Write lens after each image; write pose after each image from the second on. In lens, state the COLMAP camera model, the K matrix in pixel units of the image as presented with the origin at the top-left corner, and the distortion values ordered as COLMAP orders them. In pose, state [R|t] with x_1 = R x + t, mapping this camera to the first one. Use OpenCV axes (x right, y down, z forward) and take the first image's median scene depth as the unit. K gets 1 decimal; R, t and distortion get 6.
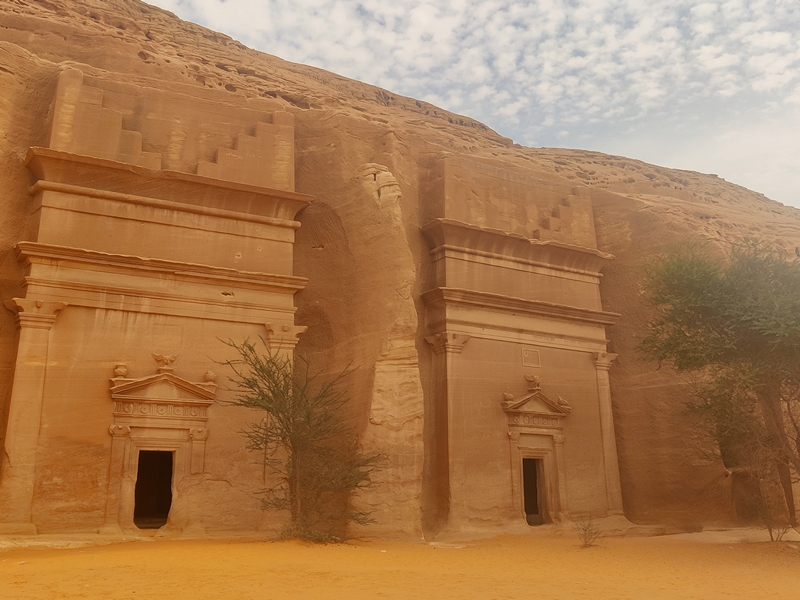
lens RADIAL K [[846.4, 0, 400.0], [0, 846.4, 300.0], [0, 0, 1]] dist [0.100437, -0.375174]
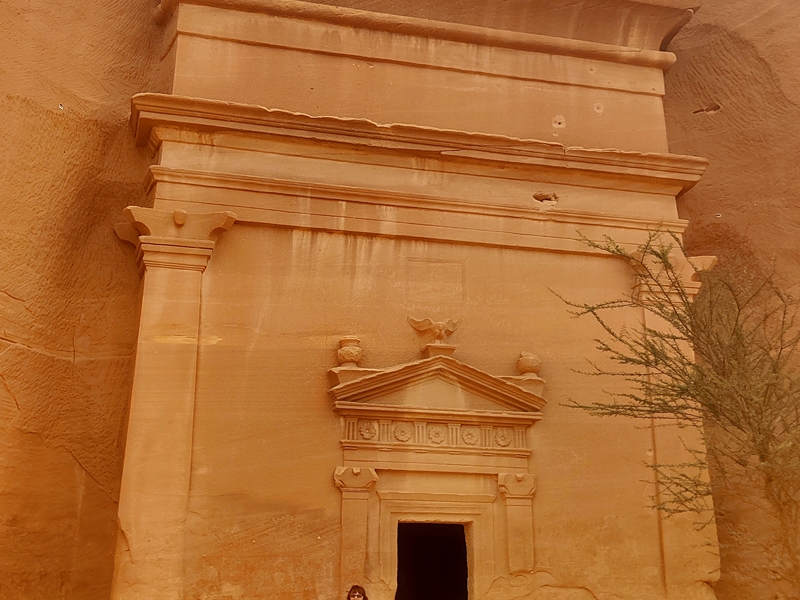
lens RADIAL K [[1073.8, 0, 400.0], [0, 1073.8, 300.0], [0, 0, 1]] dist [0.193624, -0.932496]
pose [[0.971496, -0.071070, -0.226151, -0.156702], [0.058443, 0.996360, -0.062056, 0.089094], [0.229739, 0.047070, 0.972113, 0.407163]]
